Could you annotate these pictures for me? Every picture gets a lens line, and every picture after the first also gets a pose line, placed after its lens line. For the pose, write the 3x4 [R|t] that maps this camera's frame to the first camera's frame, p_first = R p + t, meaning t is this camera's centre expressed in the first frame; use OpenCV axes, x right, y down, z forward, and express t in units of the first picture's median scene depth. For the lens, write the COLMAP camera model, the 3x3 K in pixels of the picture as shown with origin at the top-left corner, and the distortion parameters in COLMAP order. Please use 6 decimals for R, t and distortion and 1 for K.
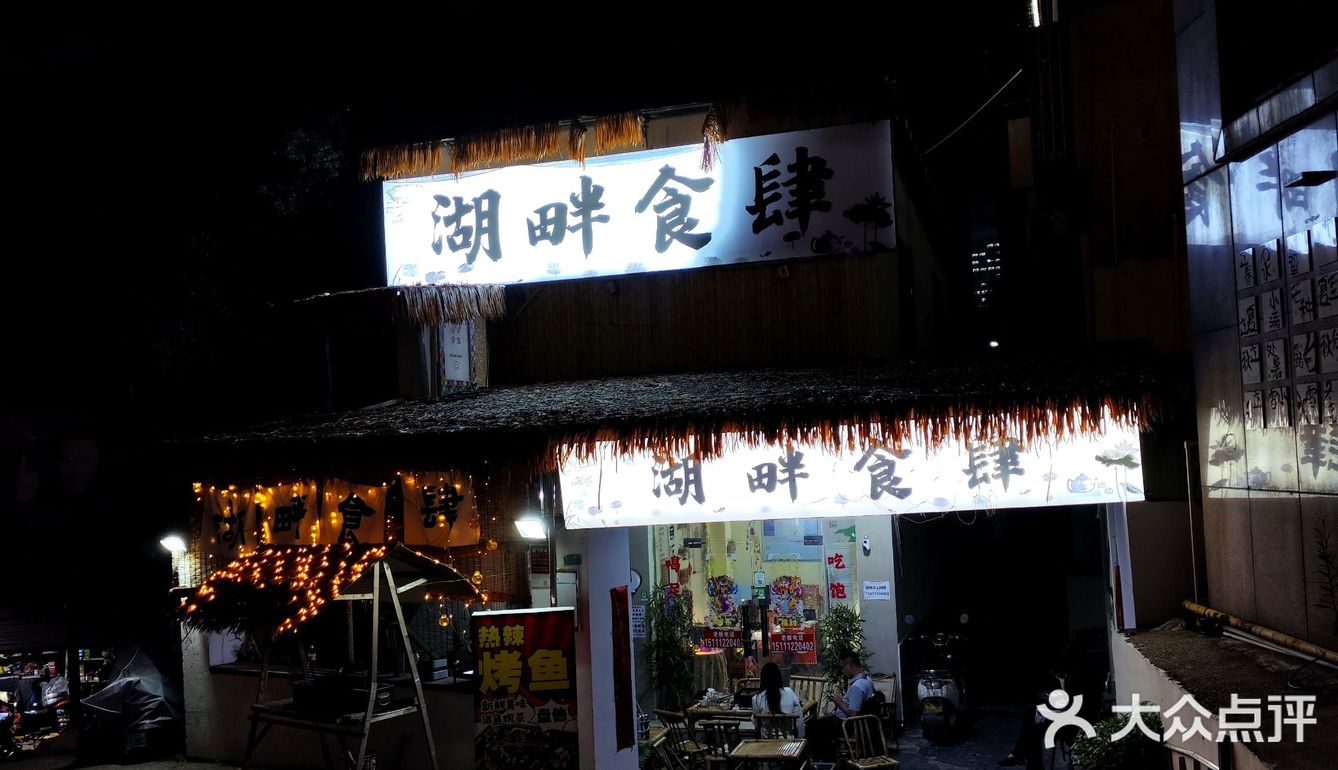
lens RADIAL K [[1280.5, 0, 669.0], [0, 1280.5, 385.0], [0, 0, 1]] dist [0.117730, -0.008273]
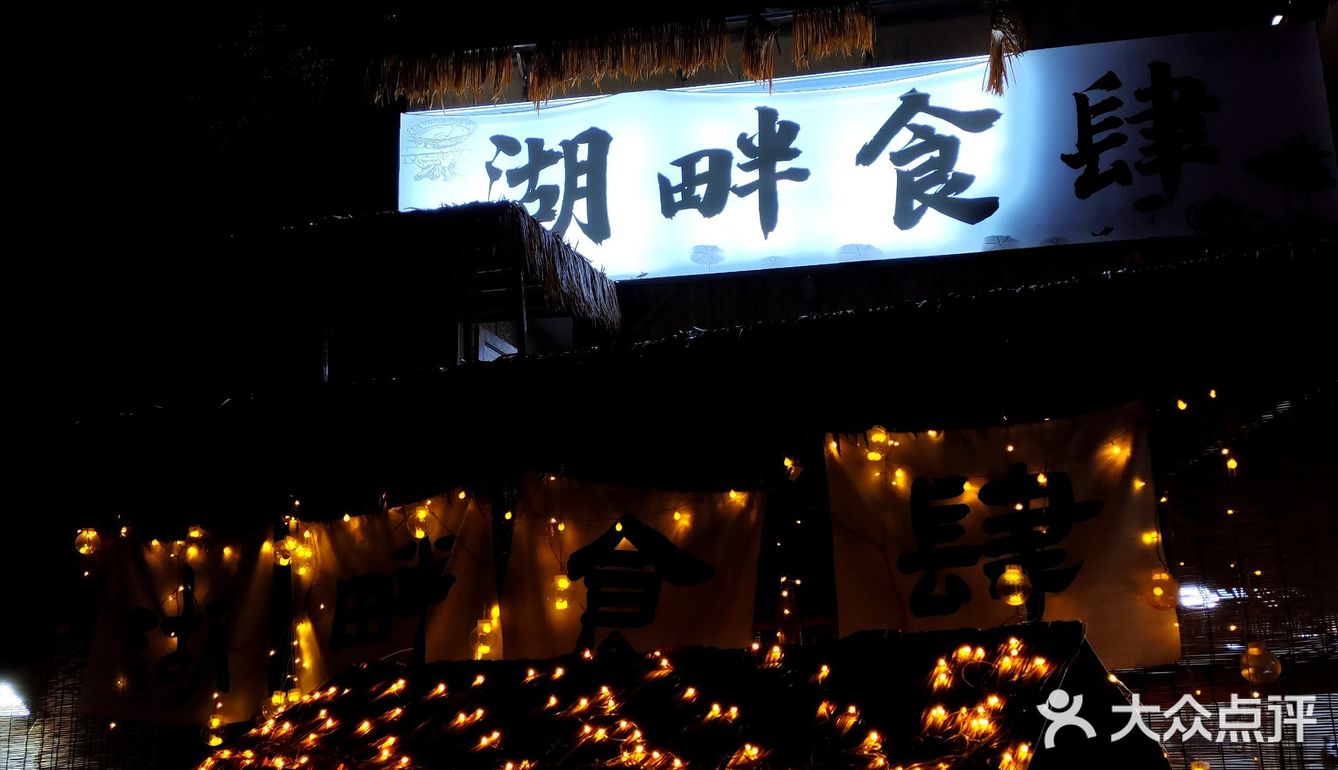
lens RADIAL K [[1280.5, 0, 669.0], [0, 1280.5, 385.0], [0, 0, 1]] dist [0.117730, -0.008273]
pose [[0.987800, 0.057961, 0.144539, -0.193626], [-0.032206, 0.984123, -0.174543, 0.073115], [-0.152361, 0.167758, 0.973983, 0.454491]]
